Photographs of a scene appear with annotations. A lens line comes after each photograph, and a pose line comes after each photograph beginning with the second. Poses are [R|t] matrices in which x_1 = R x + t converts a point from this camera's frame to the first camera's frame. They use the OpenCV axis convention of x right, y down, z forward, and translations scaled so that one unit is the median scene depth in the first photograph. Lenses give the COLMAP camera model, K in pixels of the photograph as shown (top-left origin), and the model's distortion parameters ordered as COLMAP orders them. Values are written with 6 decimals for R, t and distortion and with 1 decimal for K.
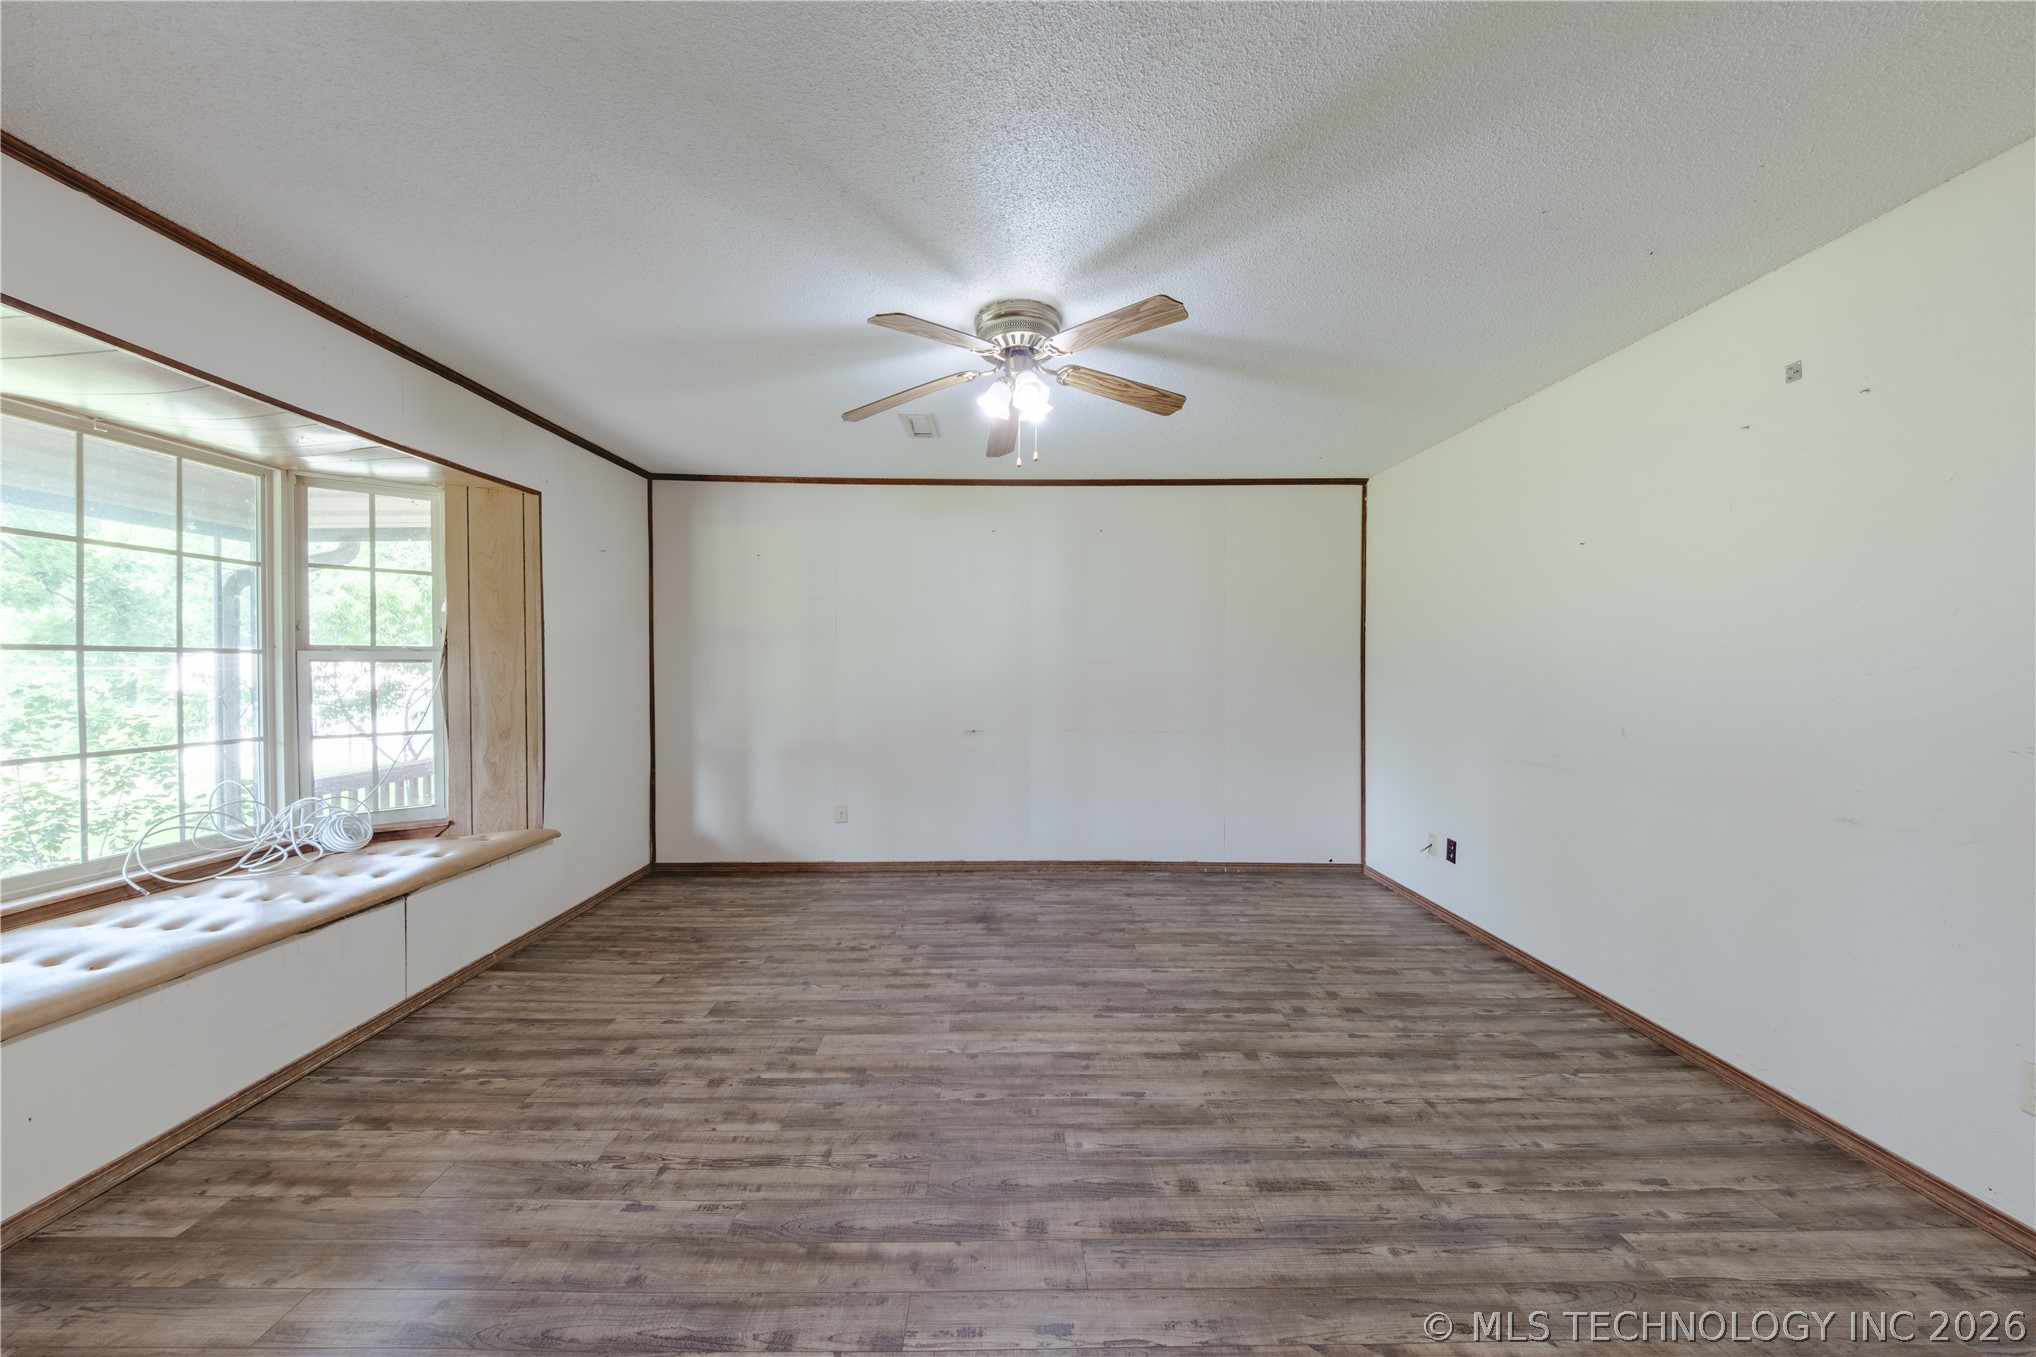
lens RADIAL K [[700.6, 0, 1006.4], [0, 700.6, 659.5], [0, 0, 1]] dist [-0.004259, -0.001593]
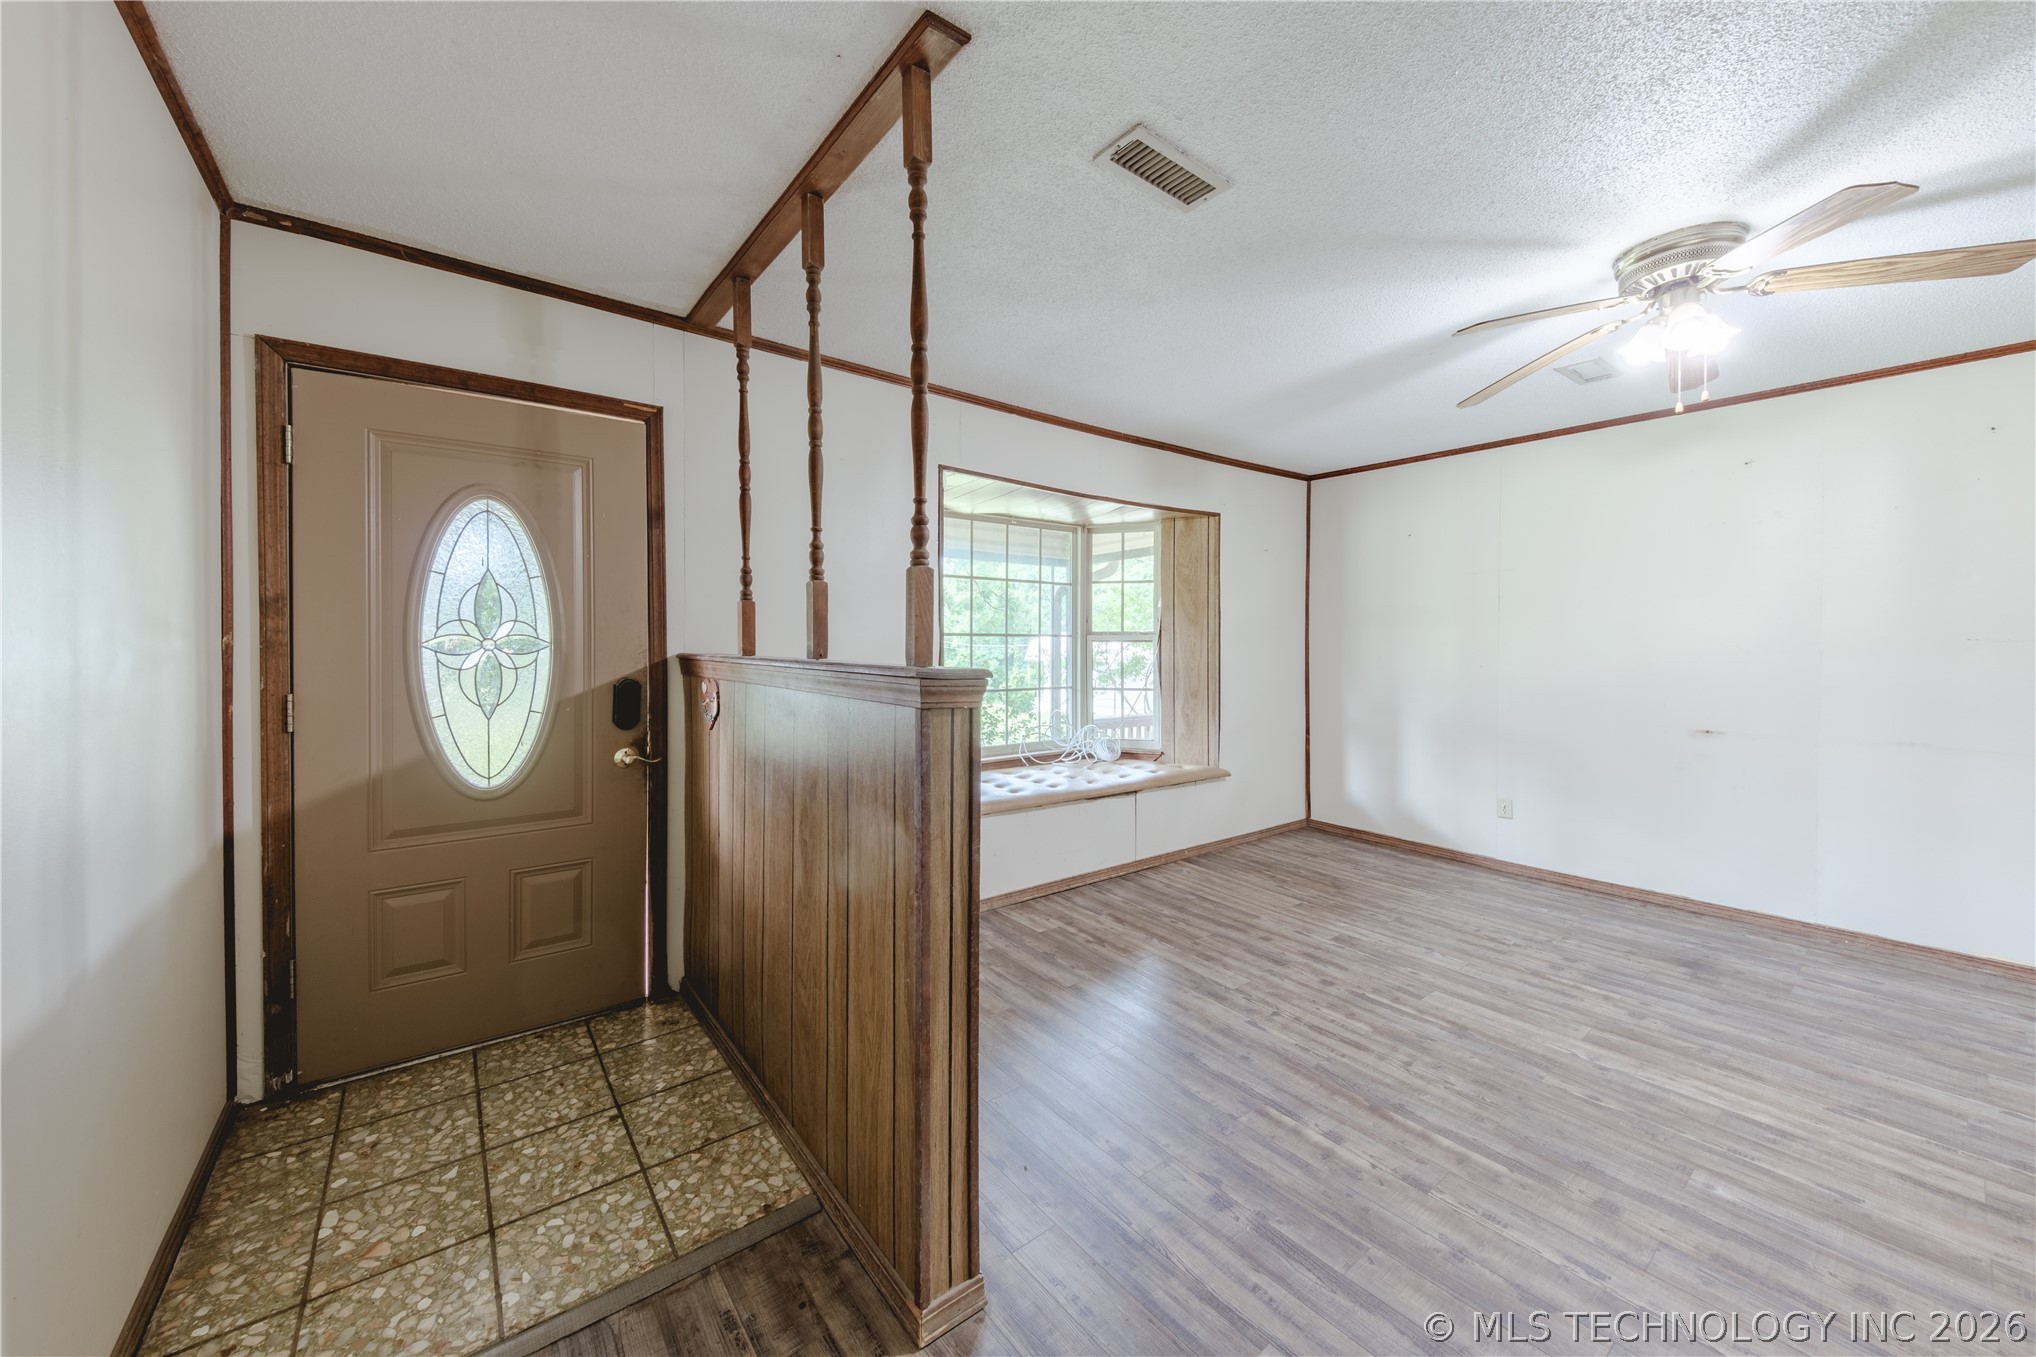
lens RADIAL K [[700.6, 0, 990.1], [0, 700.6, 640.0], [0, 0, 1]] dist [-0.004259, -0.001593]
pose [[0.595782, 0.000555, -0.803146, 0.209572], [-0.004712, 0.999985, -0.002804, 0.007693], [0.803132, 0.005455, 0.595776, -0.203180]]
